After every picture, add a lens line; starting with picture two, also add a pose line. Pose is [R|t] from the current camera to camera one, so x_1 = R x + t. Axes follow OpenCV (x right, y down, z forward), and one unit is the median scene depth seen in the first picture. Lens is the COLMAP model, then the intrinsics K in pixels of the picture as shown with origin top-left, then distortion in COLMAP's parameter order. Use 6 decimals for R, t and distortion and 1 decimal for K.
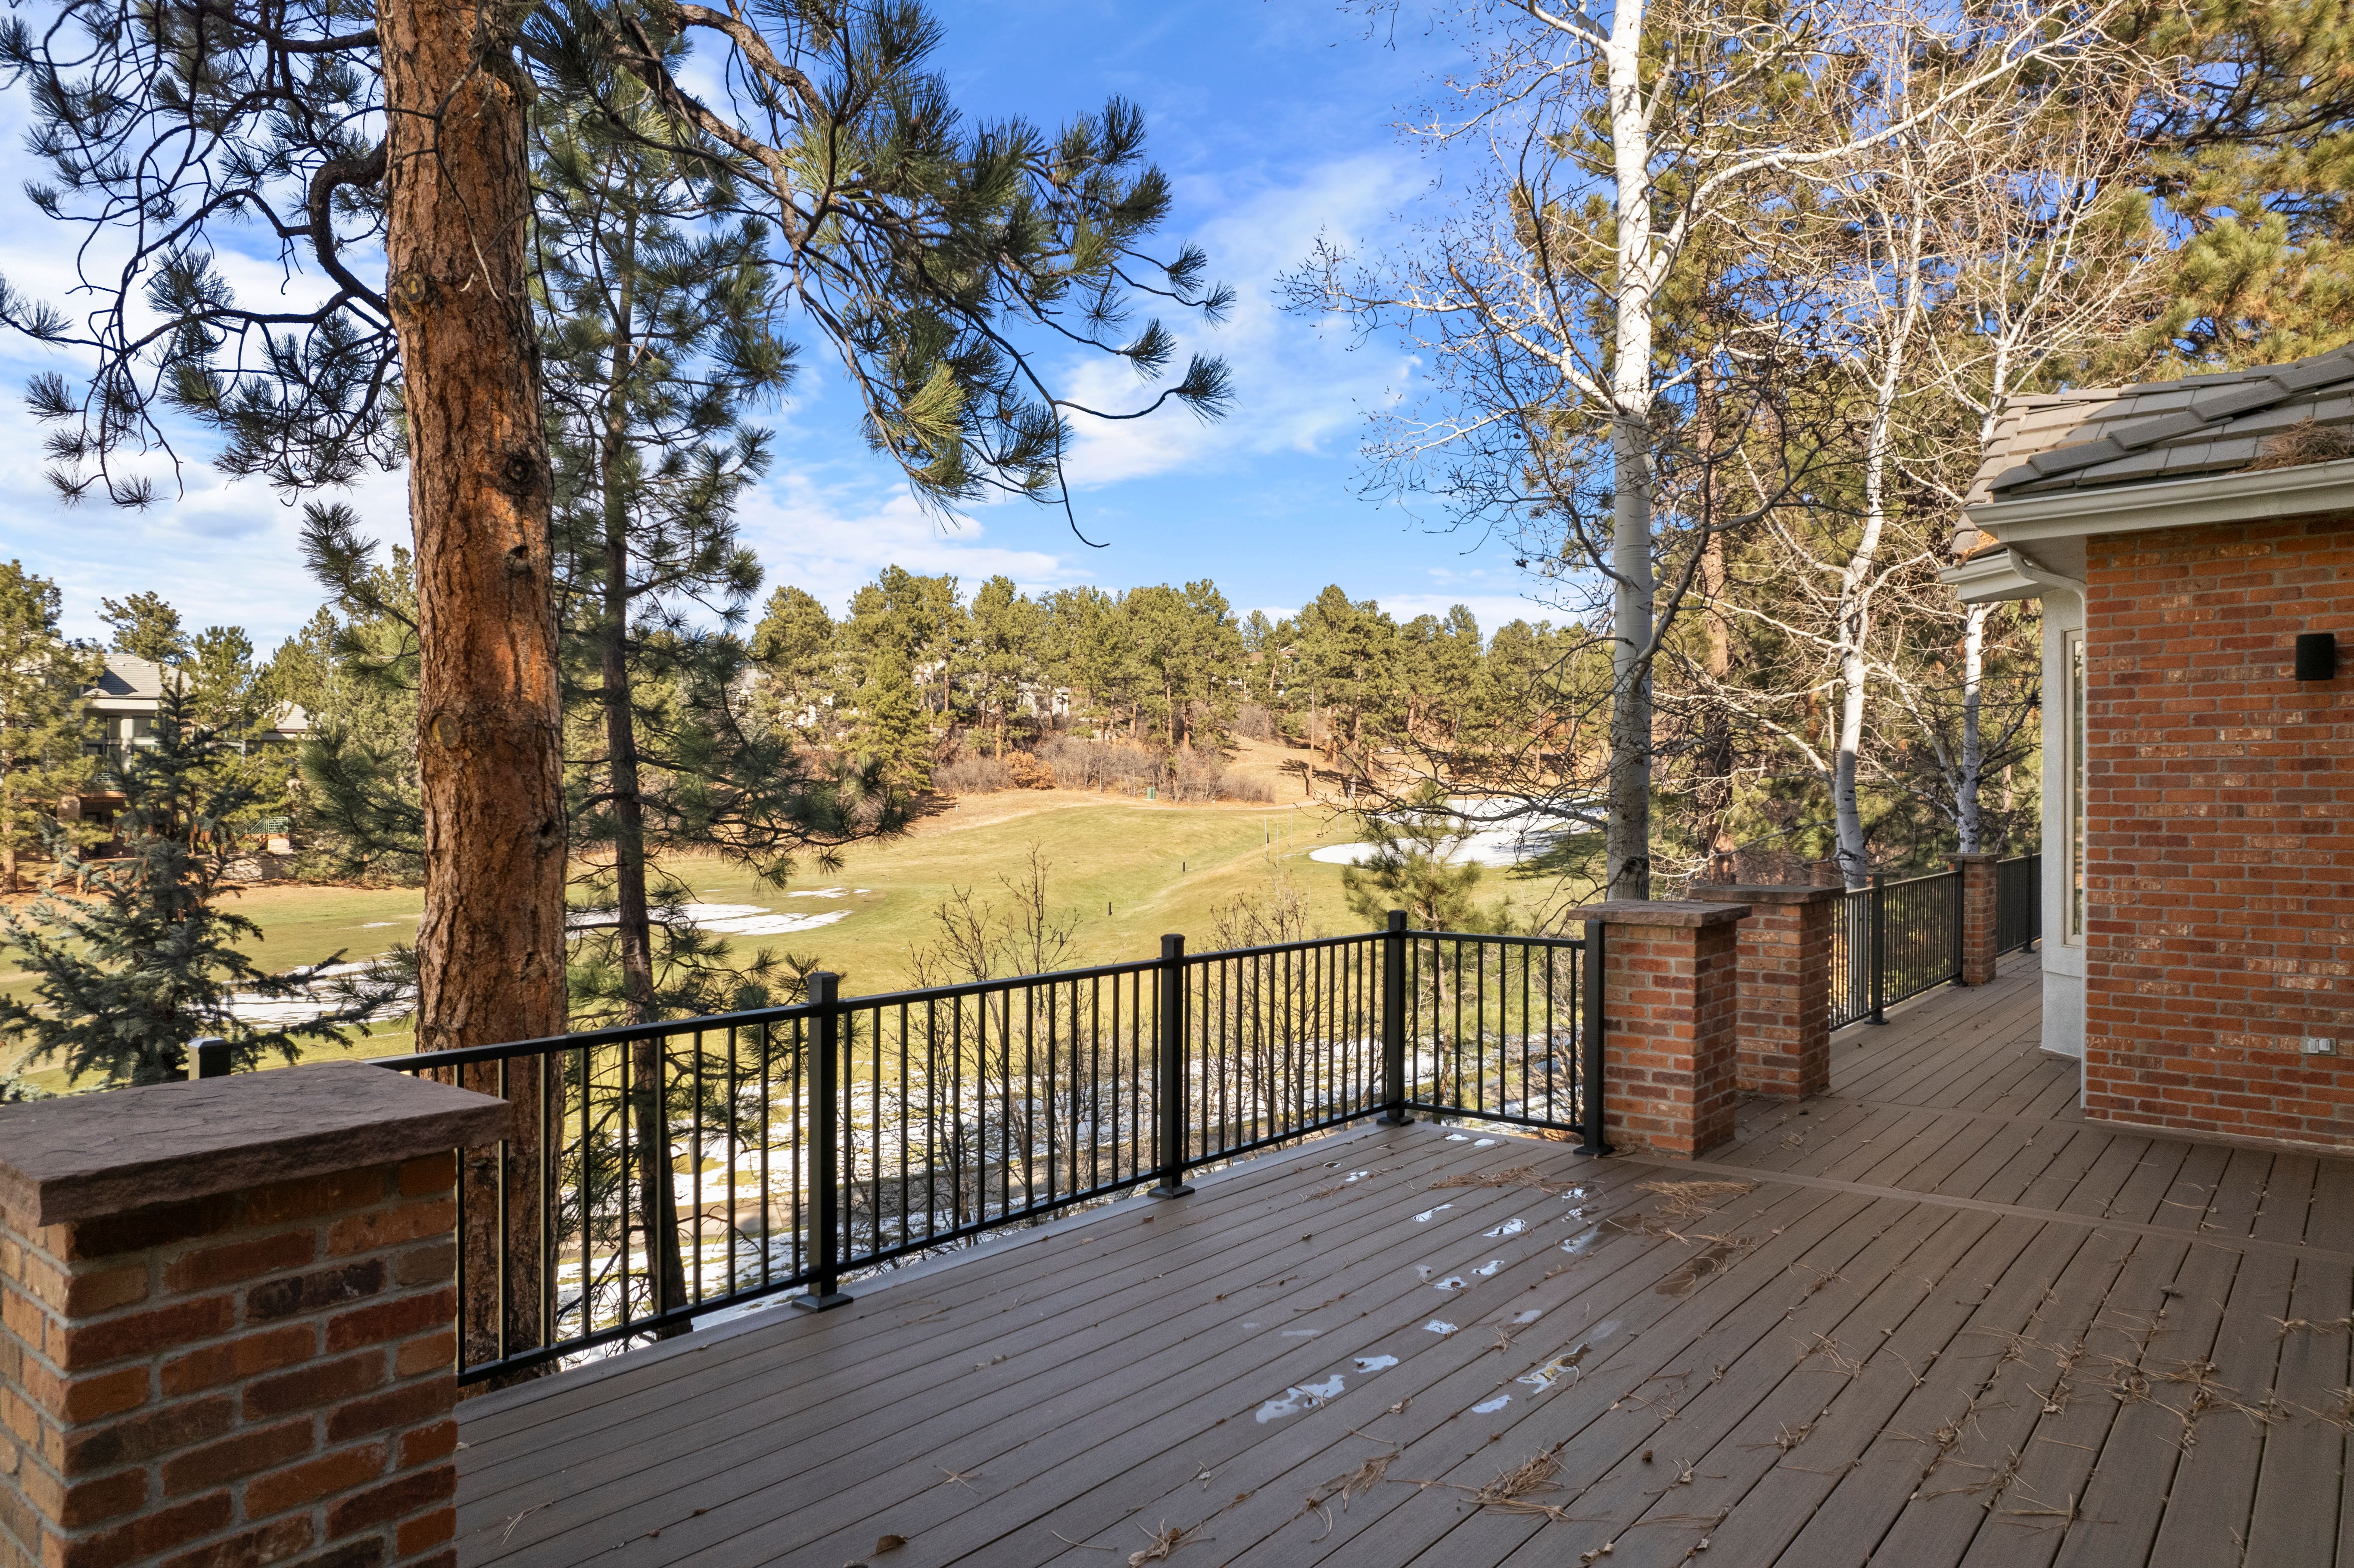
lens RADIAL K [[1503.4, 0, 1171.8], [0, 1503.4, 796.3], [0, 0, 1]] dist [-0.040281, 0.001821]
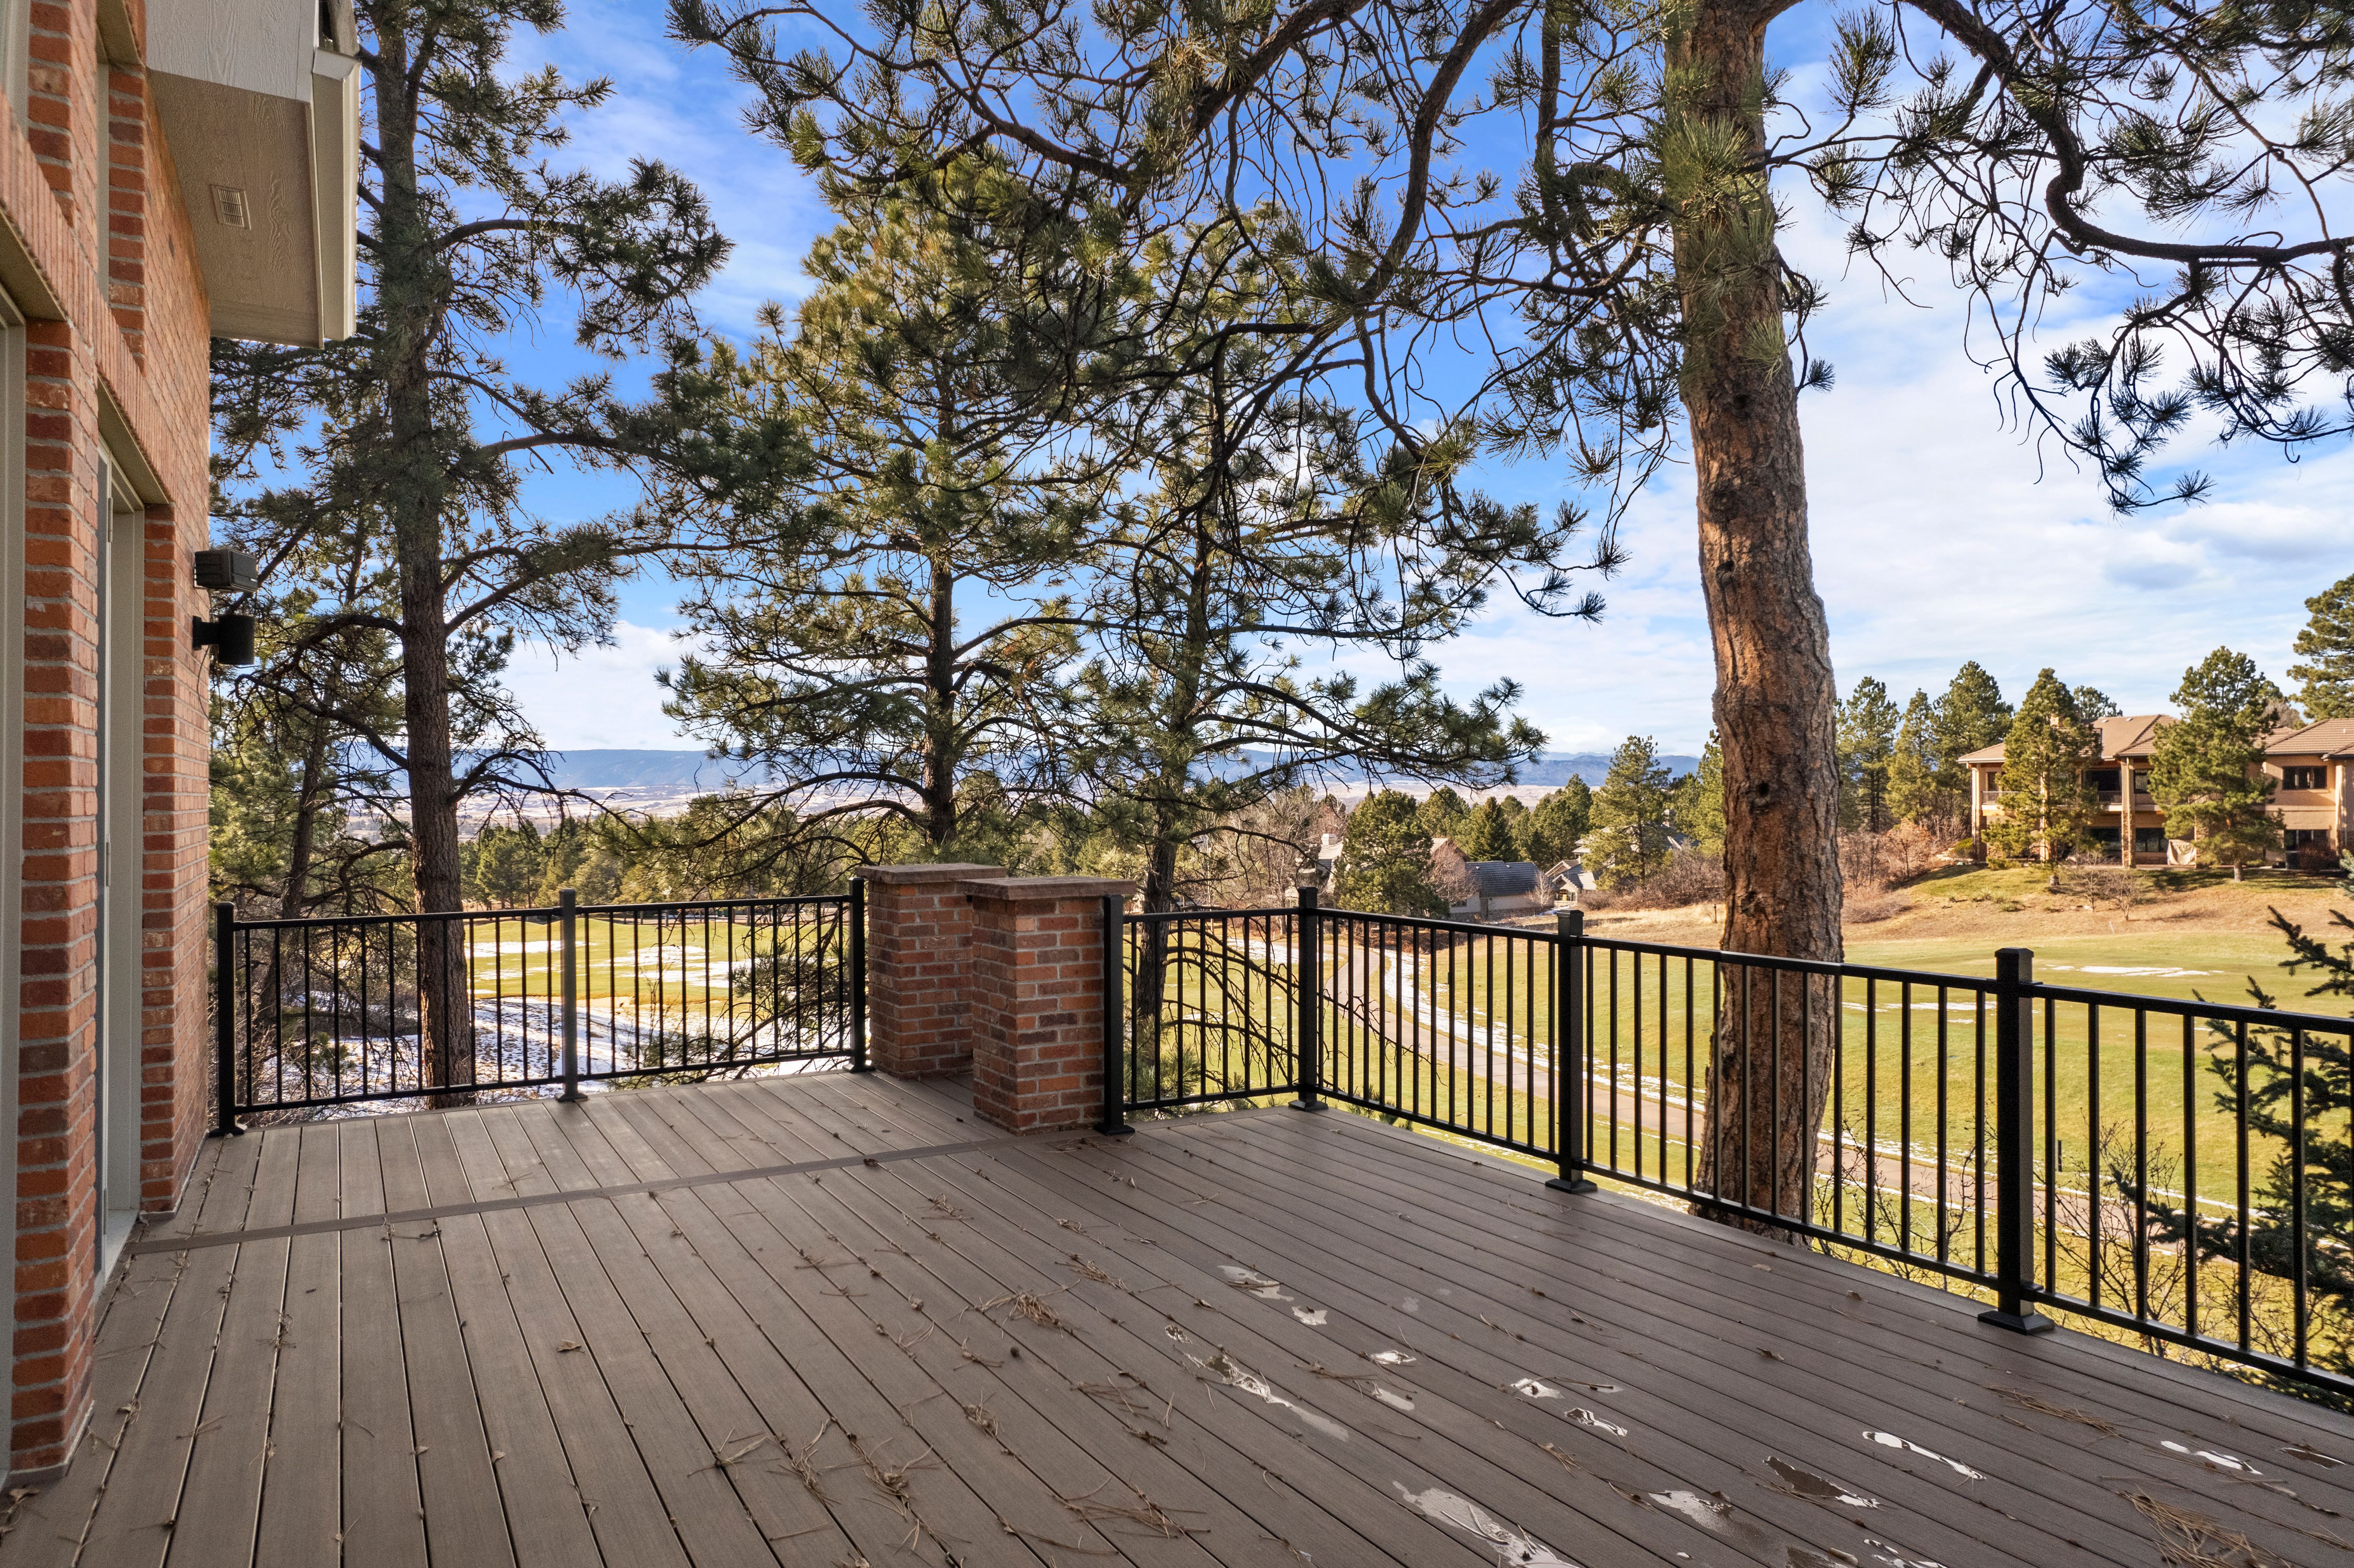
lens RADIAL K [[1503.4, 0, 1184.4], [0, 1503.4, 771.8], [0, 0, 1]] dist [-0.040281, 0.001821]
pose [[-0.377326, -0.008693, -0.926040, 0.993889], [0.028363, 0.999378, -0.020938, 0.018362], [0.925646, -0.034166, -0.376845, 1.159600]]
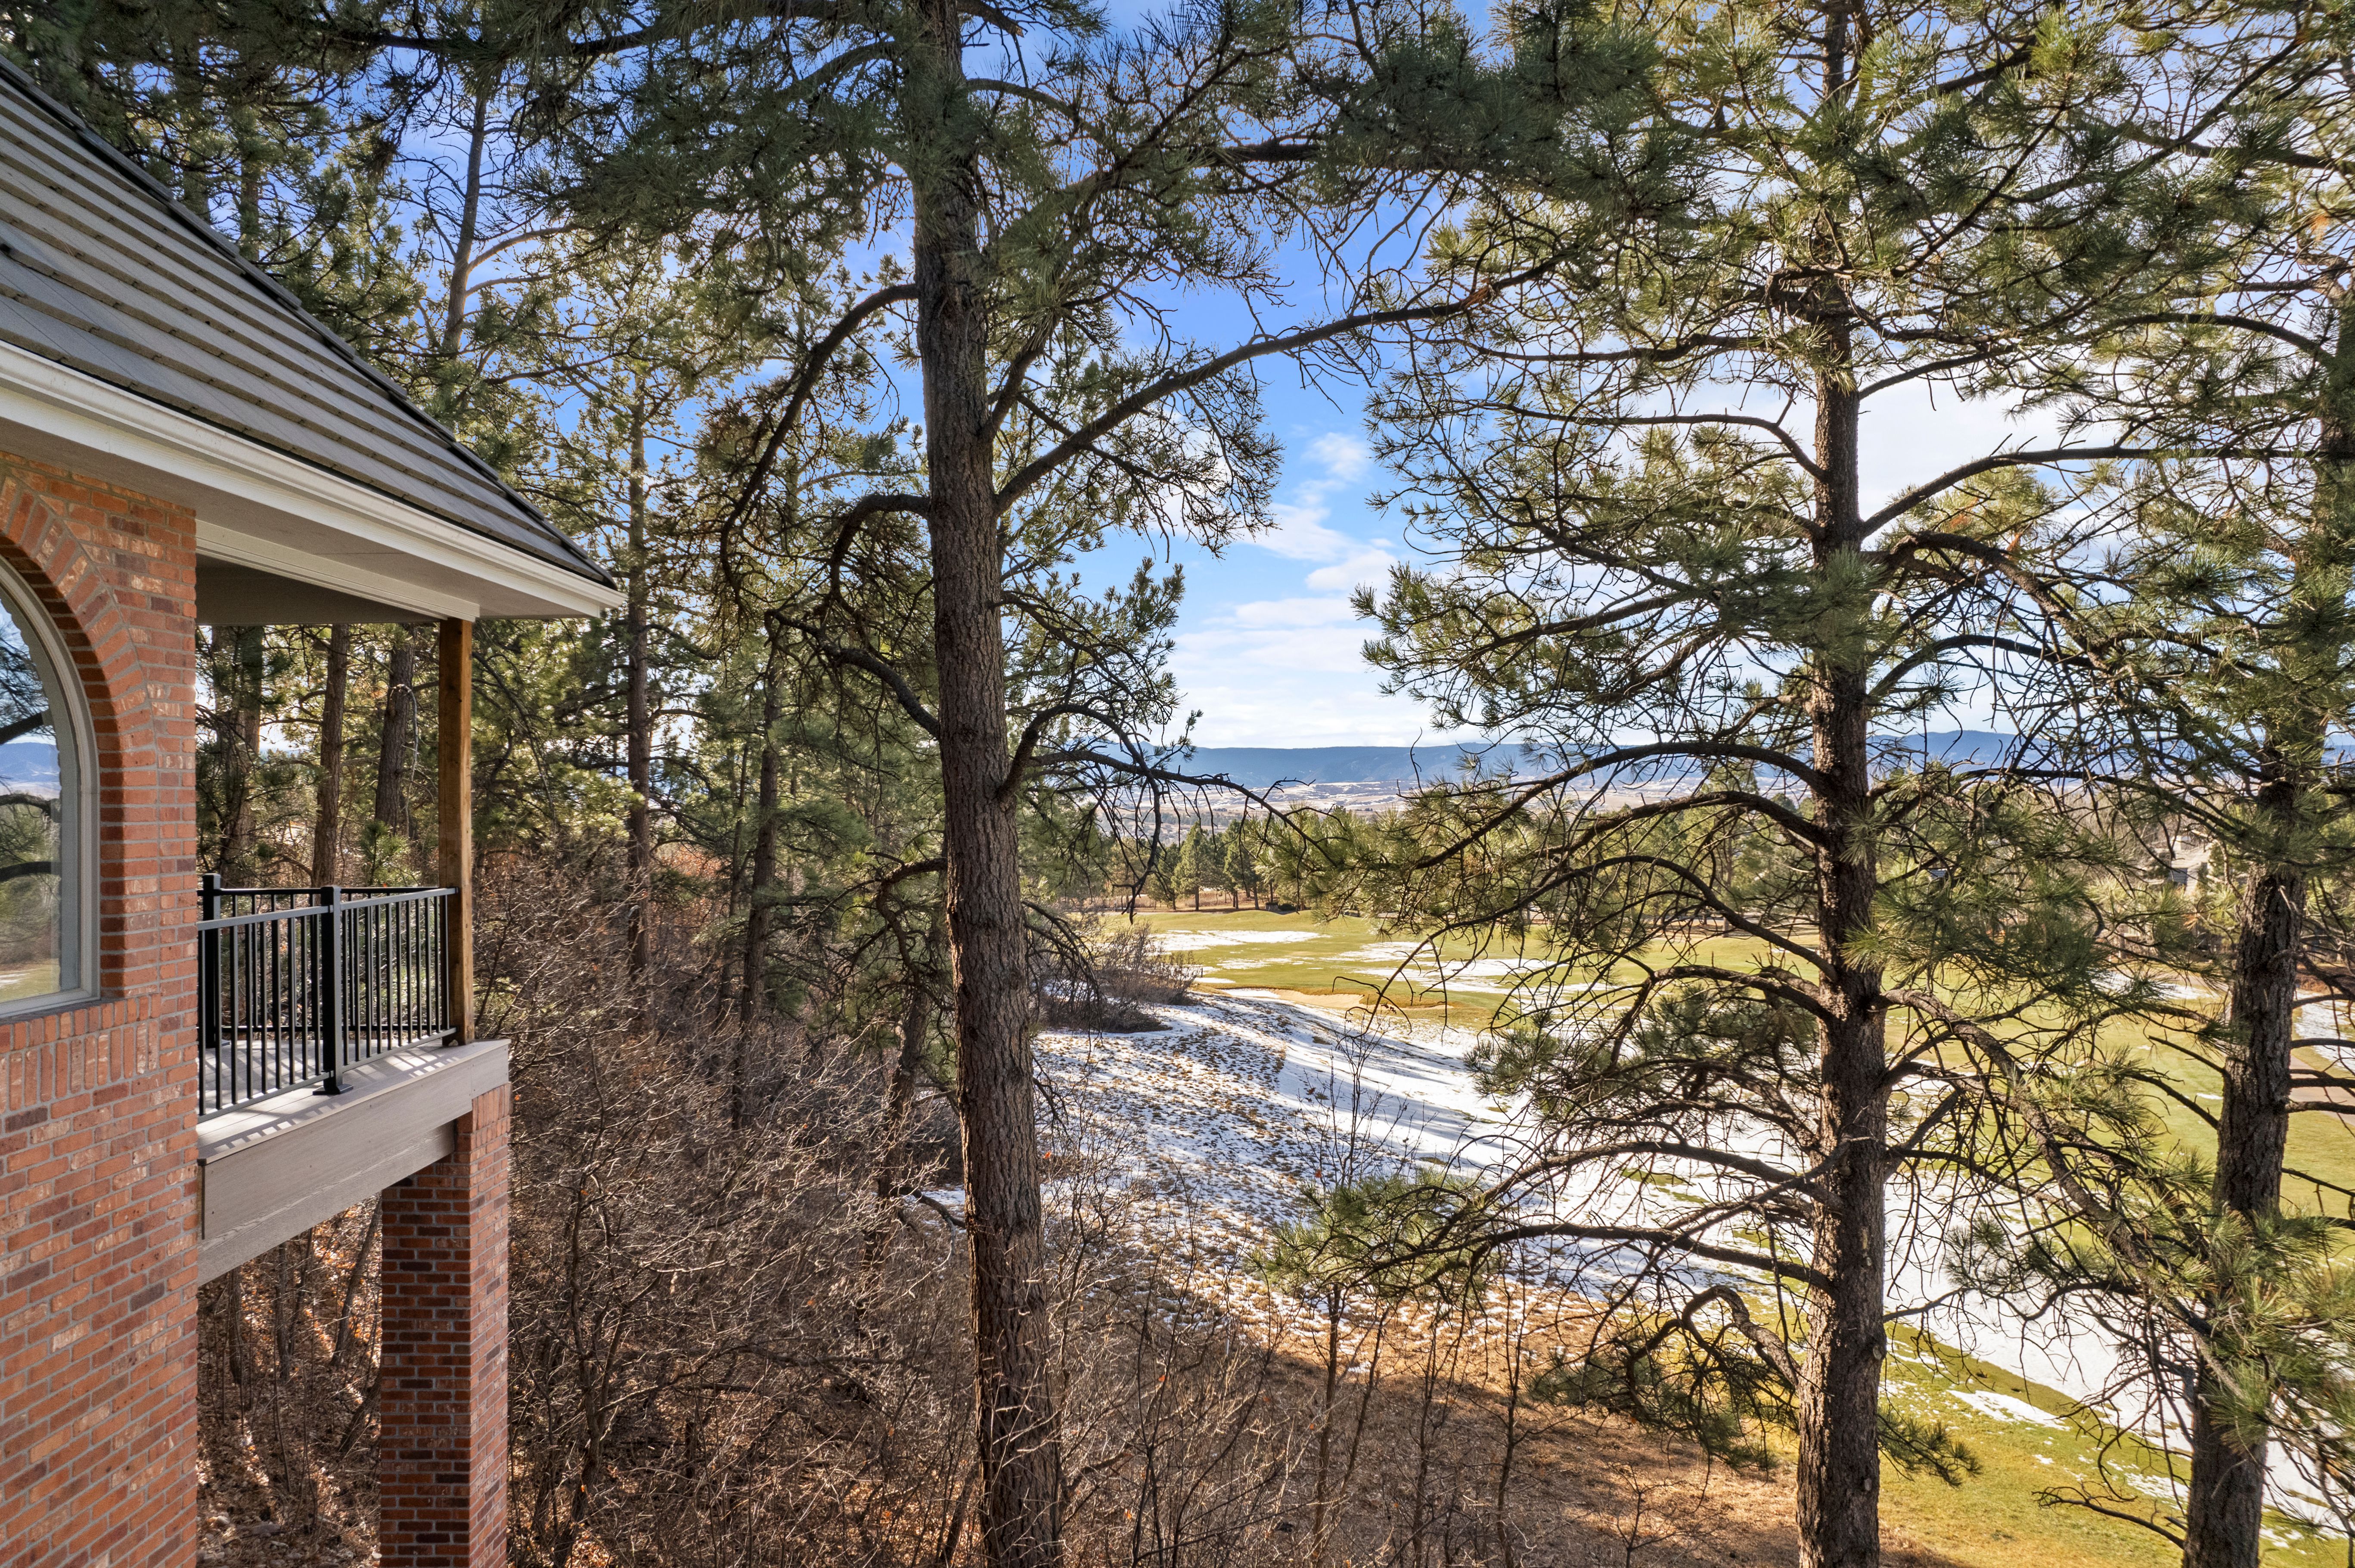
lens RADIAL K [[1504.0, 0, 1175.7], [0, 1504.0, 776.6], [0, 0, 1]] dist [-0.040281, 0.001821]
pose [[-0.761747, 0.000550, -0.647874, 0.948388], [0.023745, 0.999351, -0.027071, 0.017902], [0.647439, -0.036005, -0.761266, 1.121808]]
